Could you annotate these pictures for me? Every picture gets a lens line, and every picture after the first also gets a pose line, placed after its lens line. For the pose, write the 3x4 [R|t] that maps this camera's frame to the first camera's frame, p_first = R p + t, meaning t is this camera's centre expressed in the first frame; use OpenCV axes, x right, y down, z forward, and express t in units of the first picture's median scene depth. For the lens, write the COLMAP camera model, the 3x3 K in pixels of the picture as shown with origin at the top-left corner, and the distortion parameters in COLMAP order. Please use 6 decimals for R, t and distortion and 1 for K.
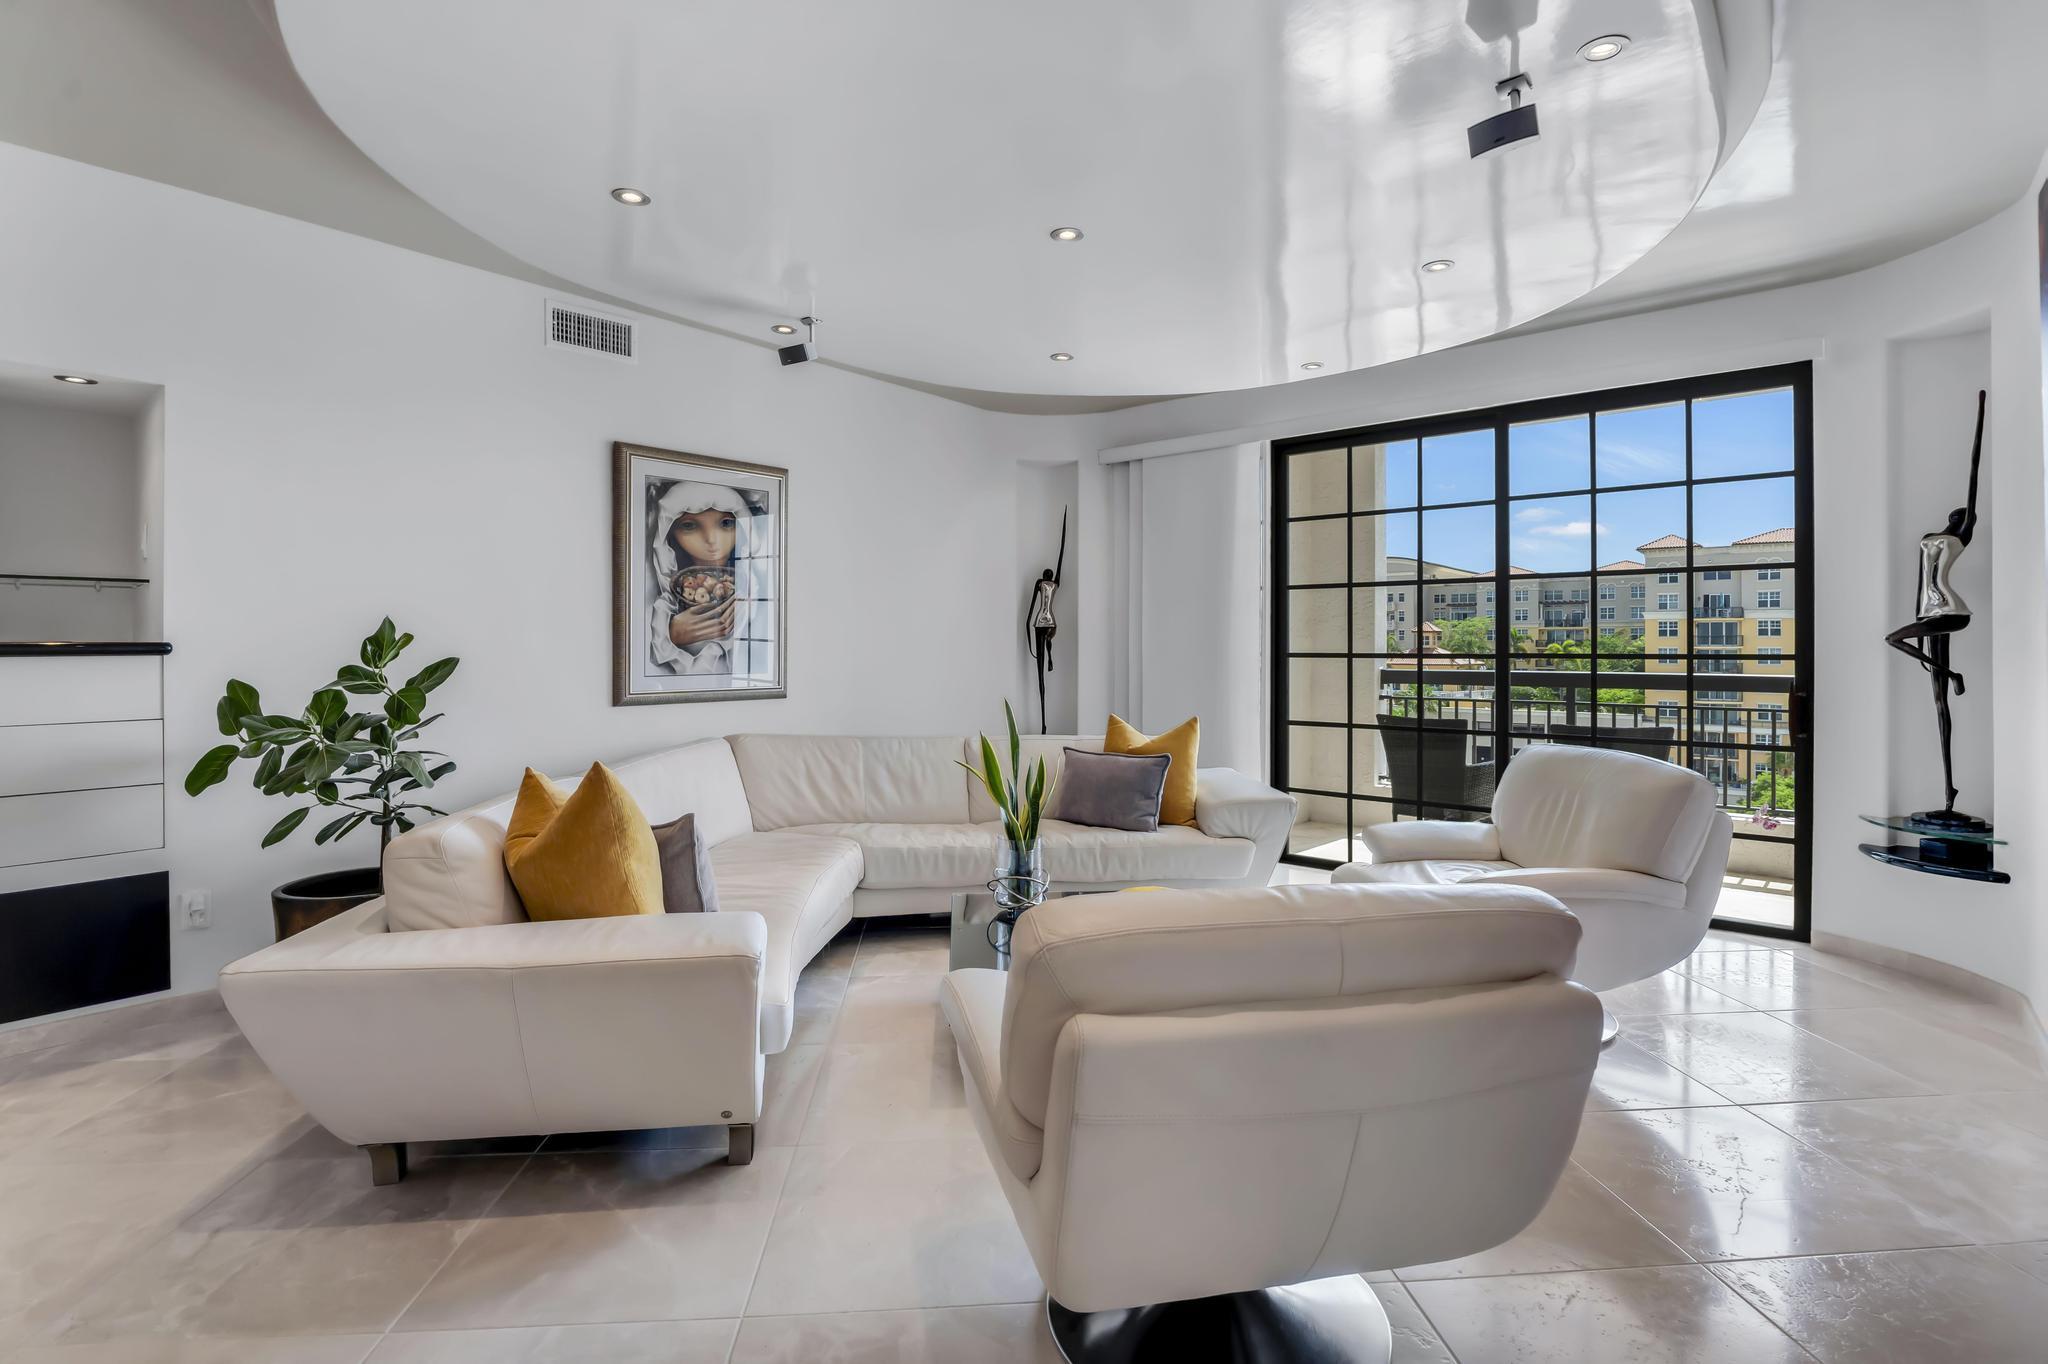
lens RADIAL K [[987.6, 0, 1024.1], [0, 987.6, 662.8], [0, 0, 1]] dist [-0.028547, 0.001904]
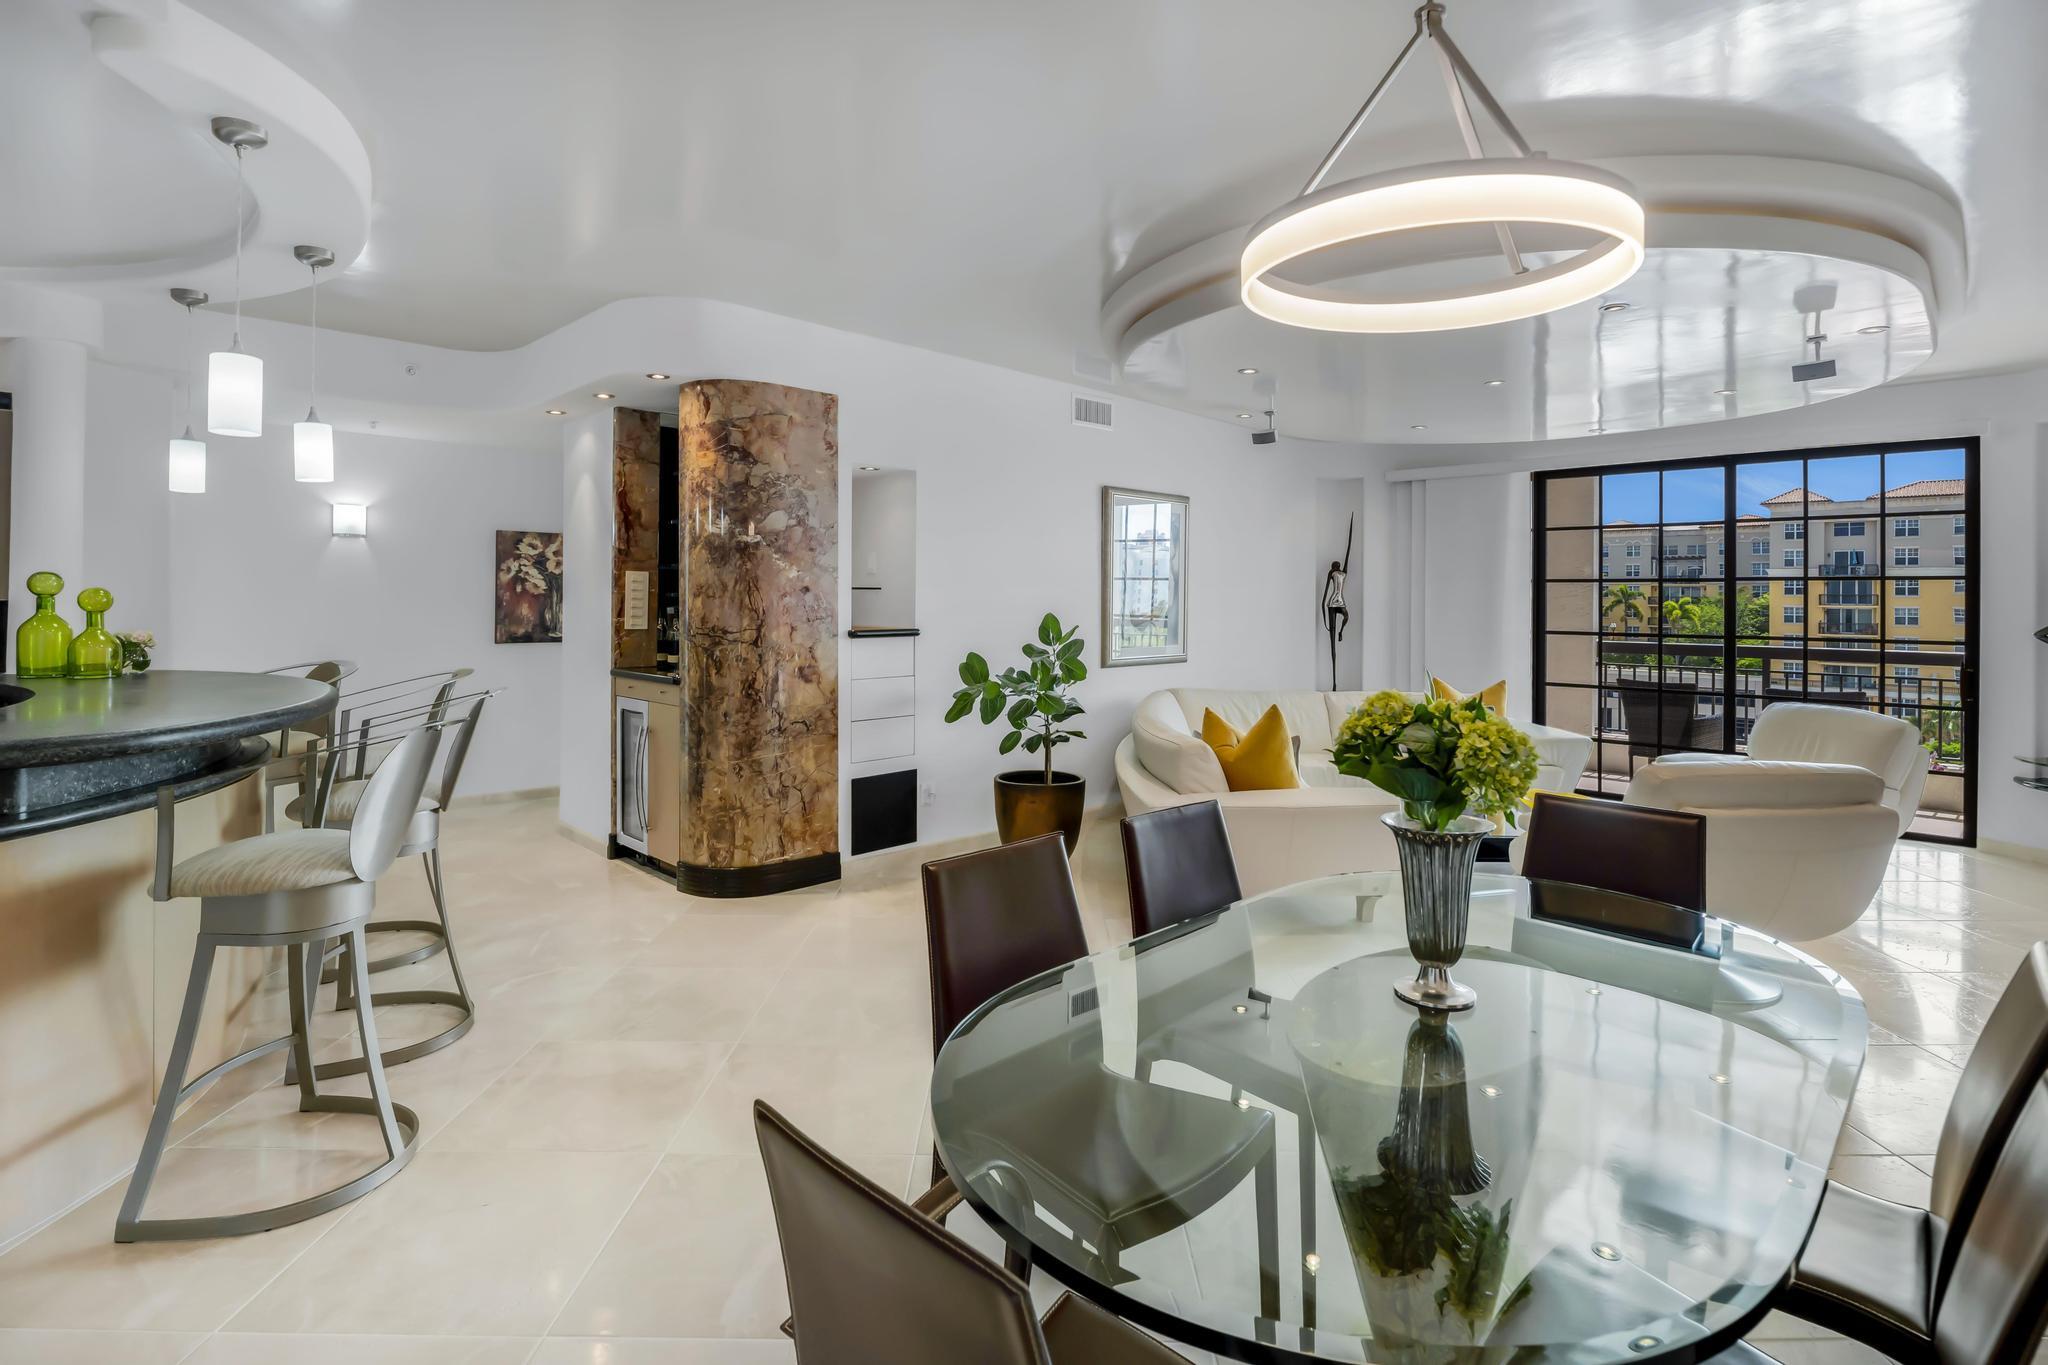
lens RADIAL K [[987.6, 0, 1024.0], [0, 987.6, 608.3], [0, 0, 1]] dist [-0.028547, 0.001904]
pose [[0.996276, 0.007301, -0.085912, -0.426508], [-0.007994, 0.999938, -0.007725, -0.032970], [0.085851, 0.008383, 0.996273, -0.485950]]
